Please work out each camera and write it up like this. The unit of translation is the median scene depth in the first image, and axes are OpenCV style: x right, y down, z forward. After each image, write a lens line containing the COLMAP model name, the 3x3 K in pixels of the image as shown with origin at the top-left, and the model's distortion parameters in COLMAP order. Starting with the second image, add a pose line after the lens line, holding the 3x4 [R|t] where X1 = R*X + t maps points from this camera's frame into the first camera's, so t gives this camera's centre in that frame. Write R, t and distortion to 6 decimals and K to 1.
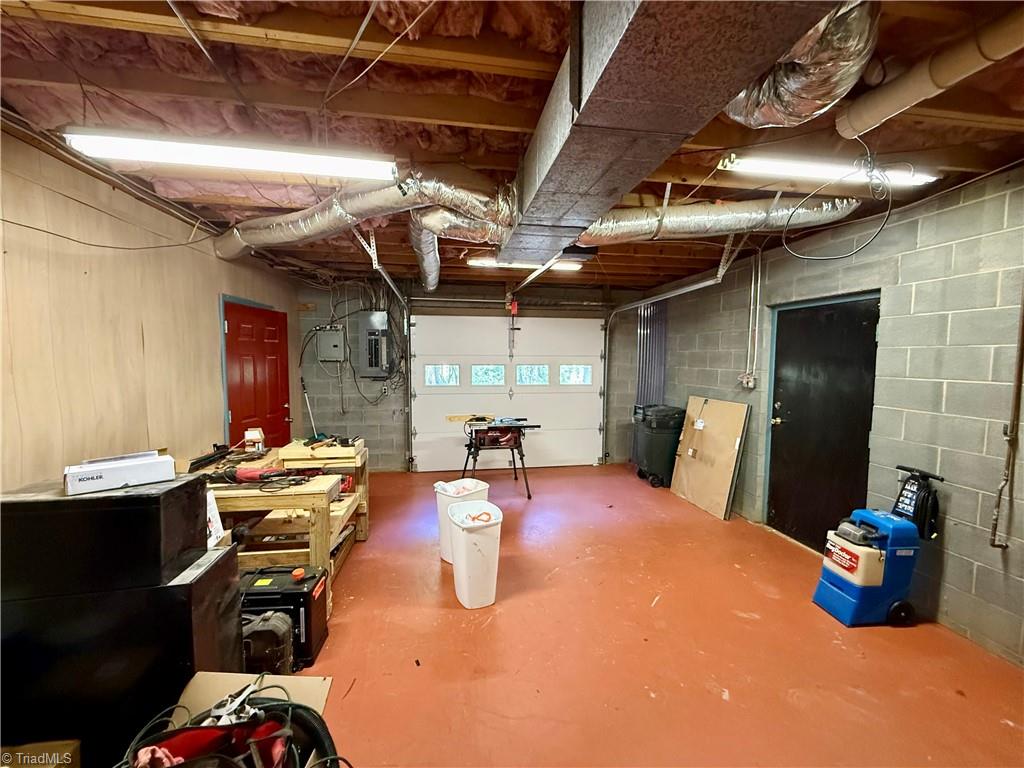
lens RADIAL K [[408.8, 0, 509.5], [0, 408.8, 386.4], [0, 0, 1]] dist [0.000850, 0.000414]
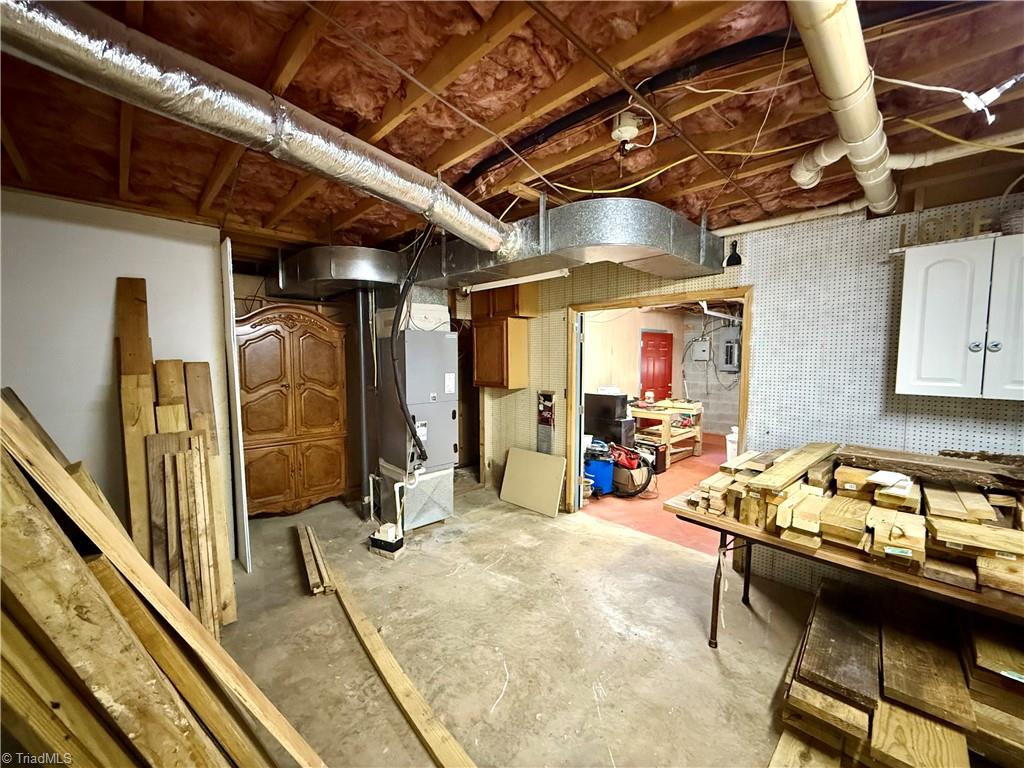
lens RADIAL K [[408.8, 0, 511.3], [0, 408.8, 387.3], [0, 0, 1]] dist [0.000850, 0.000414]
pose [[0.584272, 0.054276, -0.809741, 0.419039], [-0.054048, 0.998148, 0.027906, 0.037681], [0.809756, 0.027460, 0.586124, -0.515414]]
